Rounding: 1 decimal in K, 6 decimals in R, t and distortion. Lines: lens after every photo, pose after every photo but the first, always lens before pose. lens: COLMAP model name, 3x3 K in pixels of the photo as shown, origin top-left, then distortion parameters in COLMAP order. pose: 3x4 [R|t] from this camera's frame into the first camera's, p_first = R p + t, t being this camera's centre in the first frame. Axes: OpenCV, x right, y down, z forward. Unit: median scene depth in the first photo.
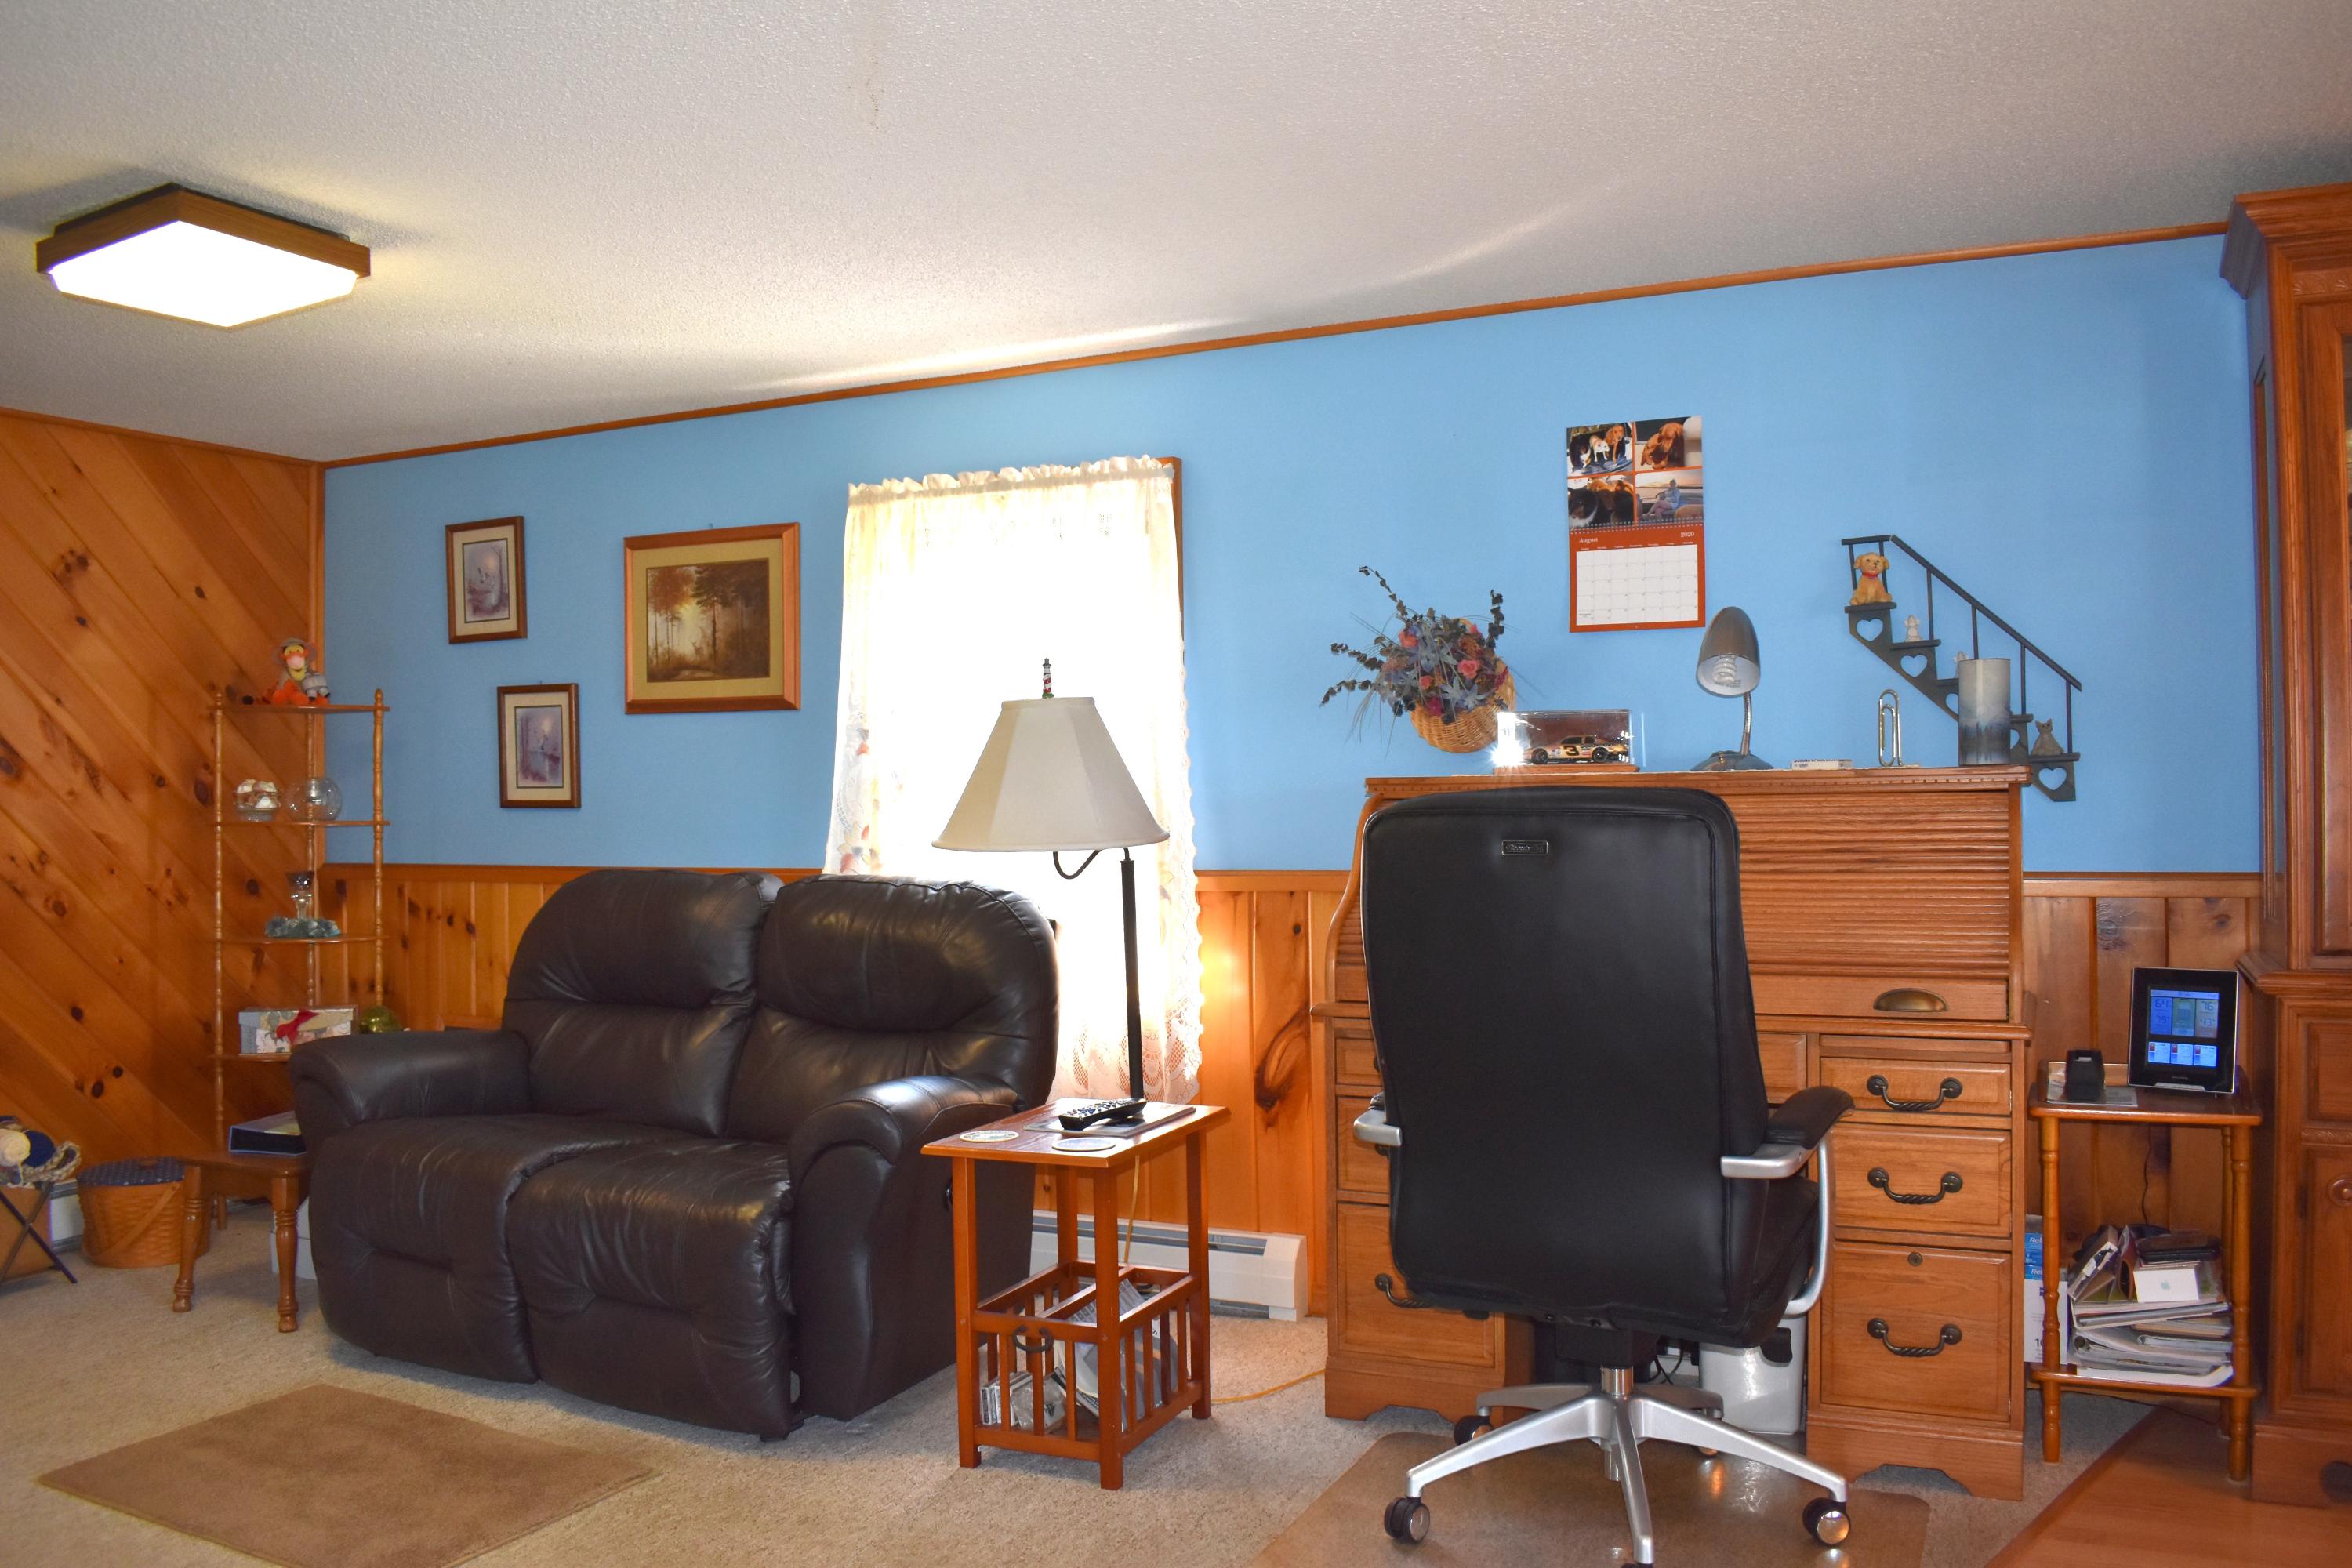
lens RADIAL K [[1824.3, 0, 1177.5], [0, 1824.3, 785.5], [0, 0, 1]] dist [-0.091716, 0.006564]
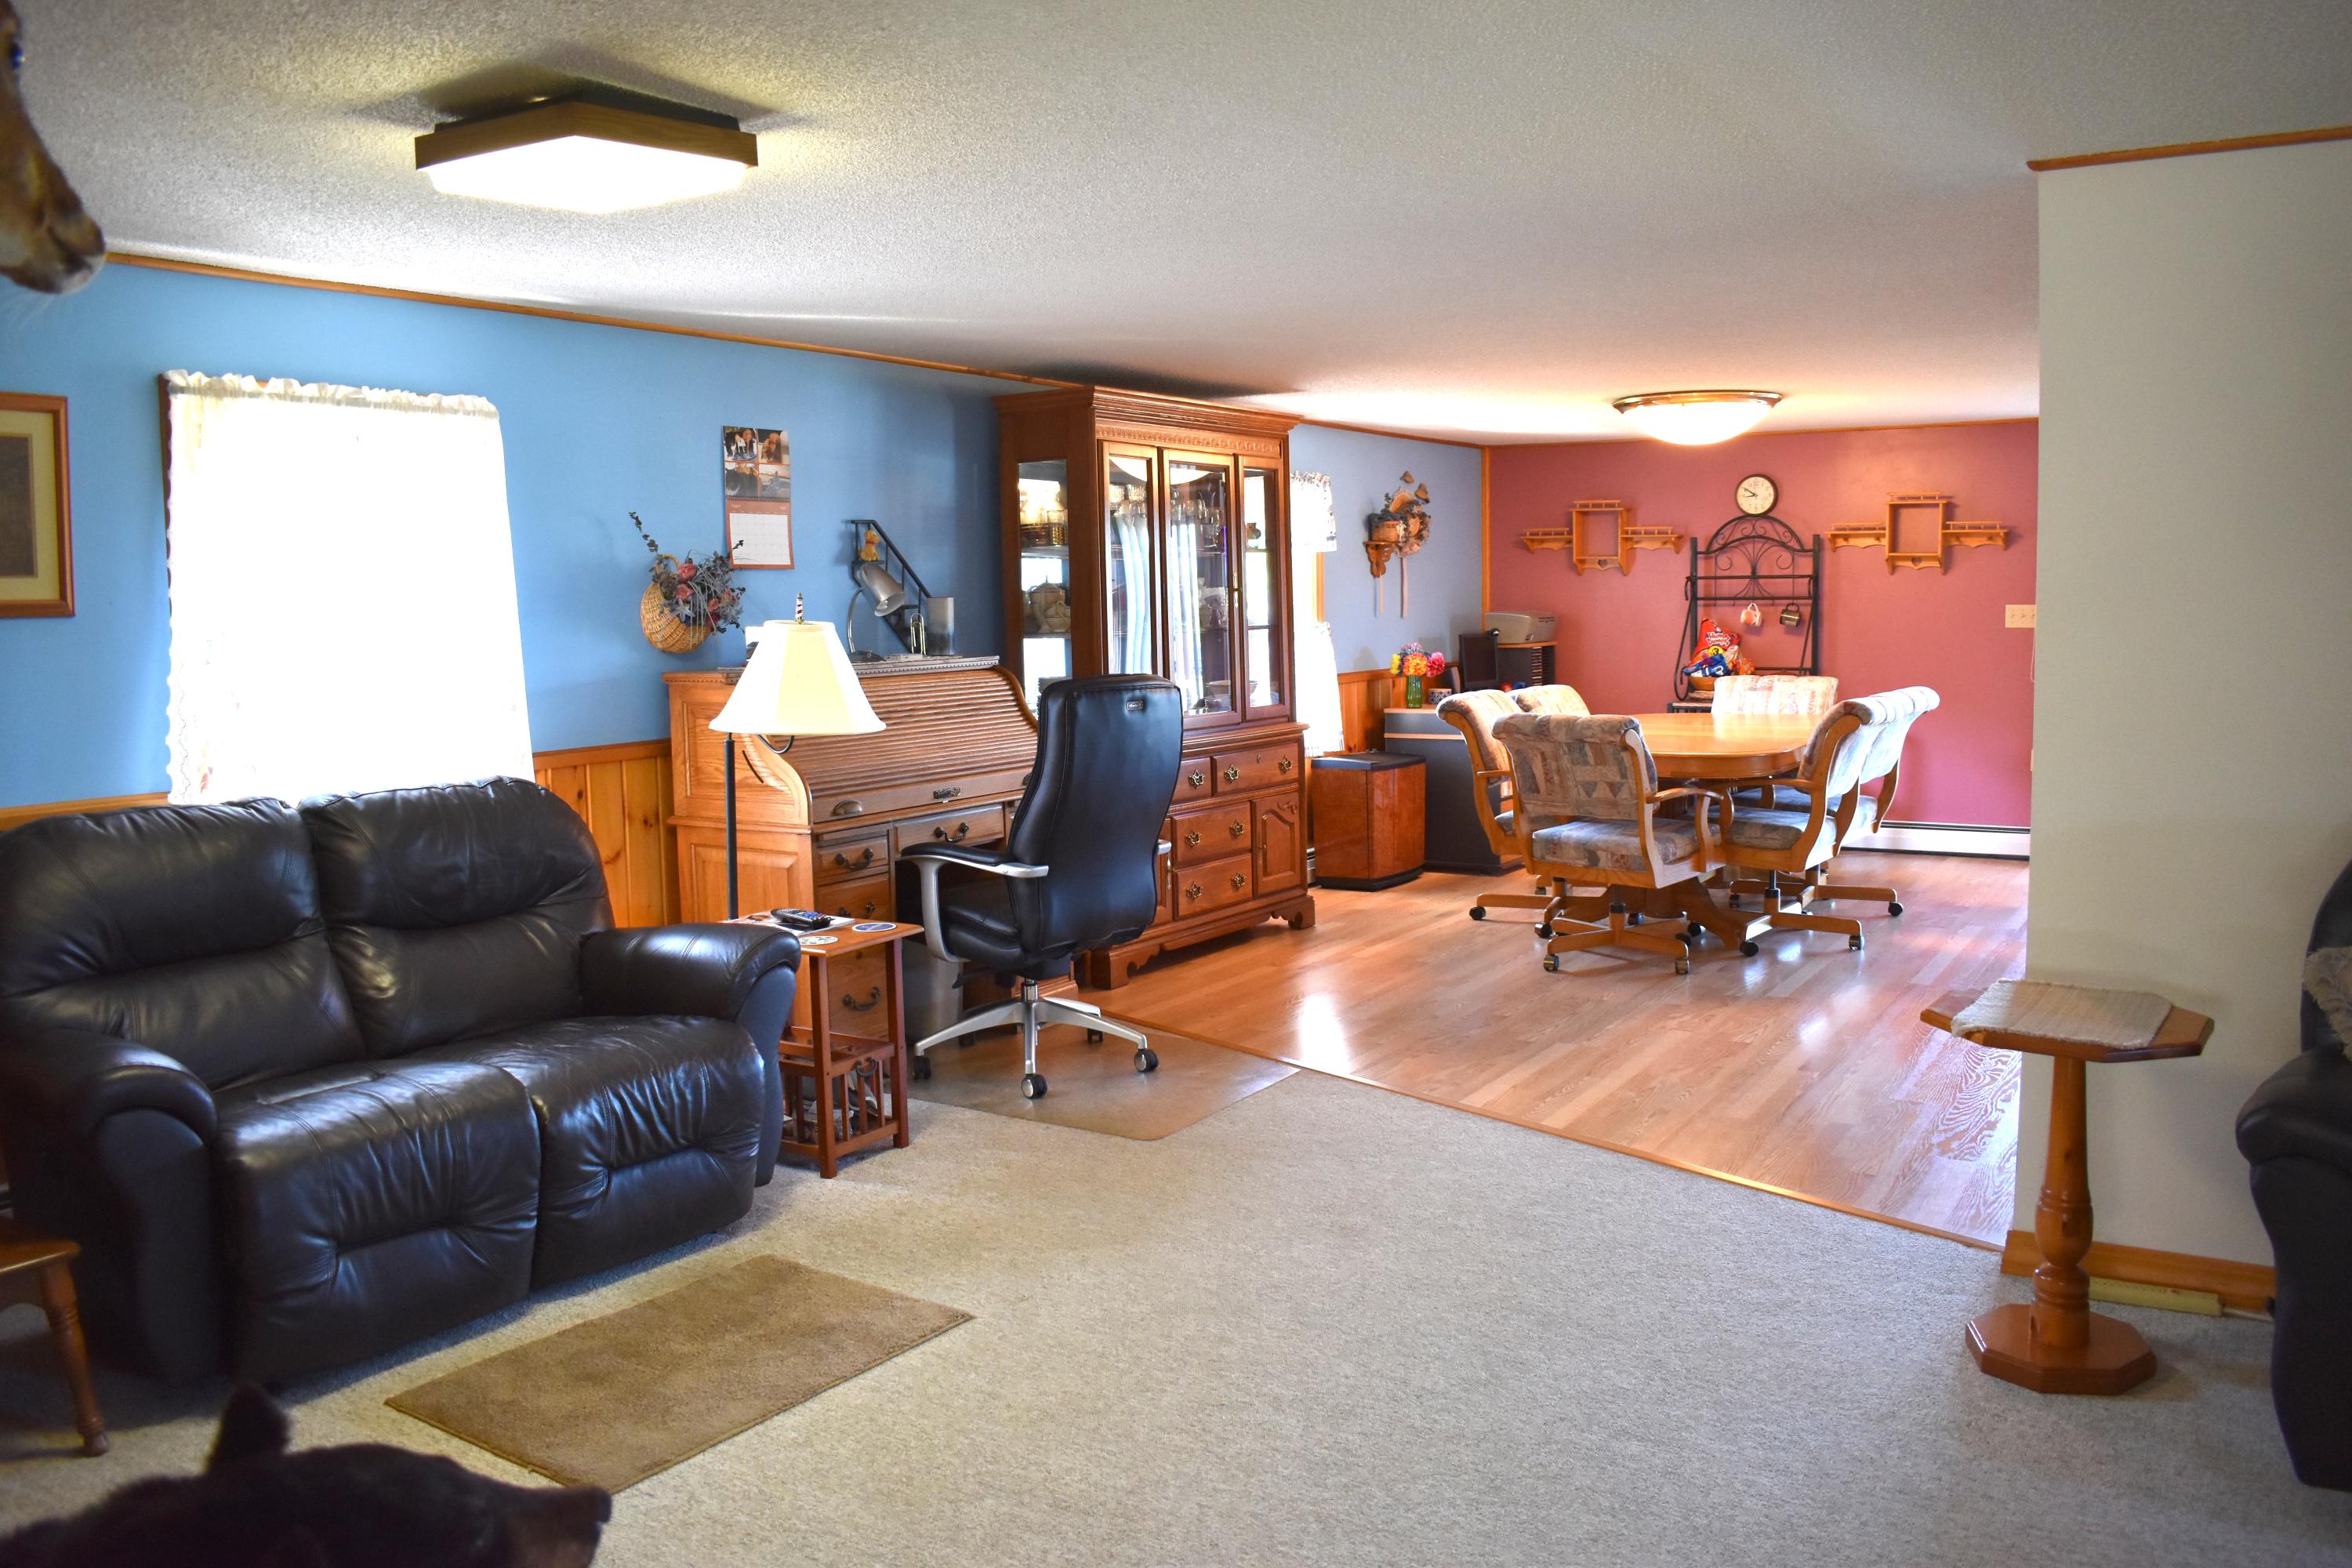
lens RADIAL K [[1824.3, 0, 1182.2], [0, 1824.3, 782.0], [0, 0, 1]] dist [-0.091716, 0.006564]
pose [[0.123367, -0.092270, 0.988062, -1.202119], [0.003902, 0.995705, 0.092496, -0.047343], [-0.992353, -0.007556, 0.123197, 0.463902]]
